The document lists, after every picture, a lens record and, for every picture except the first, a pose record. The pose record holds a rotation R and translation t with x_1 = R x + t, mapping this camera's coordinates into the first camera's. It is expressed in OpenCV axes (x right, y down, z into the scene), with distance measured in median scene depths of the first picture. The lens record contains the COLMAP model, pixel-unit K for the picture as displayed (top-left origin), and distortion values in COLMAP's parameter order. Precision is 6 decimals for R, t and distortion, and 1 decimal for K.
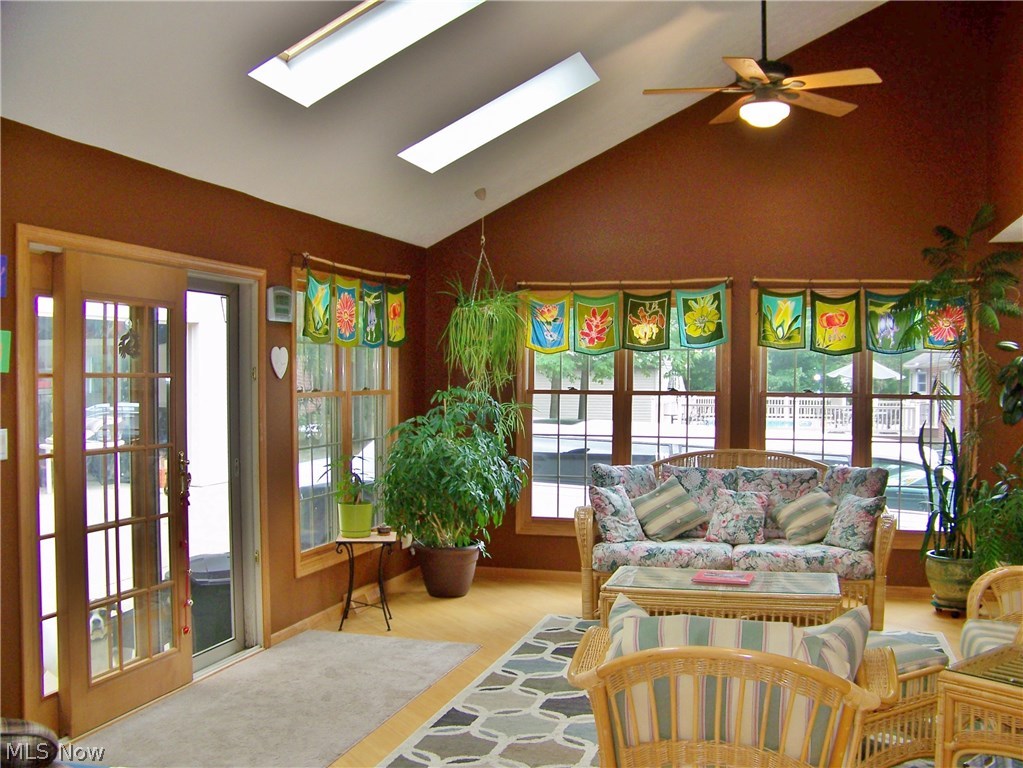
lens RADIAL K [[1045.9, 0, 511.5], [0, 1045.9, 384.0], [0, 0, 1]] dist [-0.225958, 0.190971]
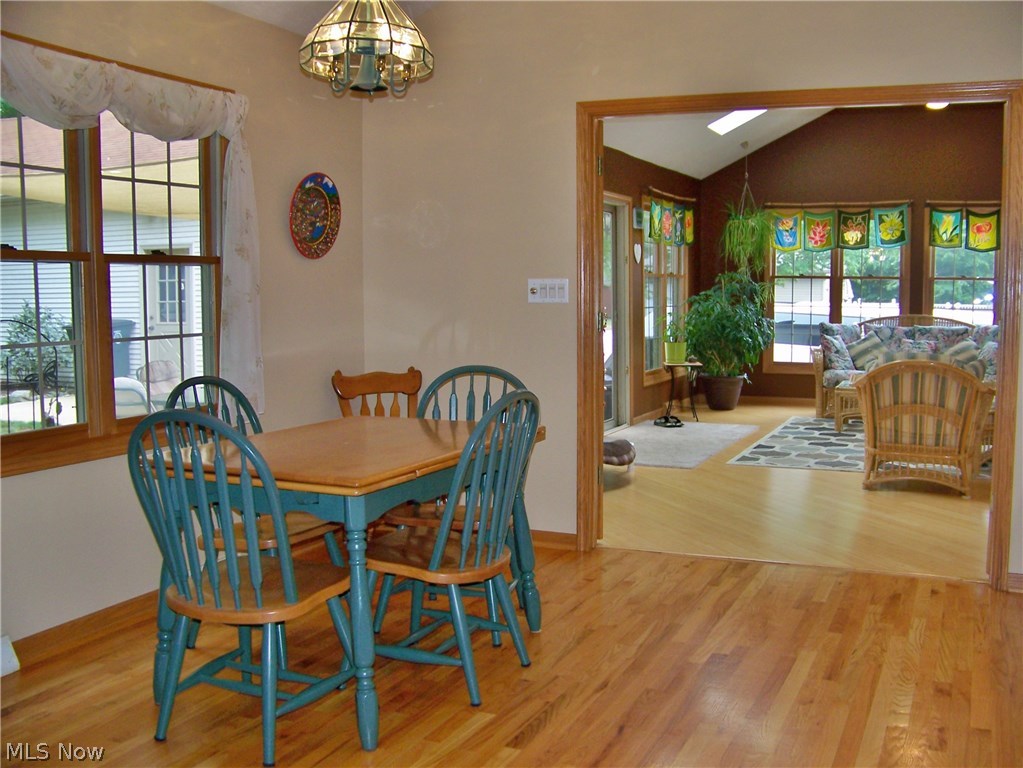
lens RADIAL K [[1045.9, 0, 511.5], [0, 1045.9, 384.0], [0, 0, 1]] dist [-0.225958, 0.190971]
pose [[0.989269, 0.007261, -0.145925, -0.147416], [0.004817, 0.996600, 0.082247, 0.039950], [0.146026, -0.082068, 0.985871, -0.551770]]
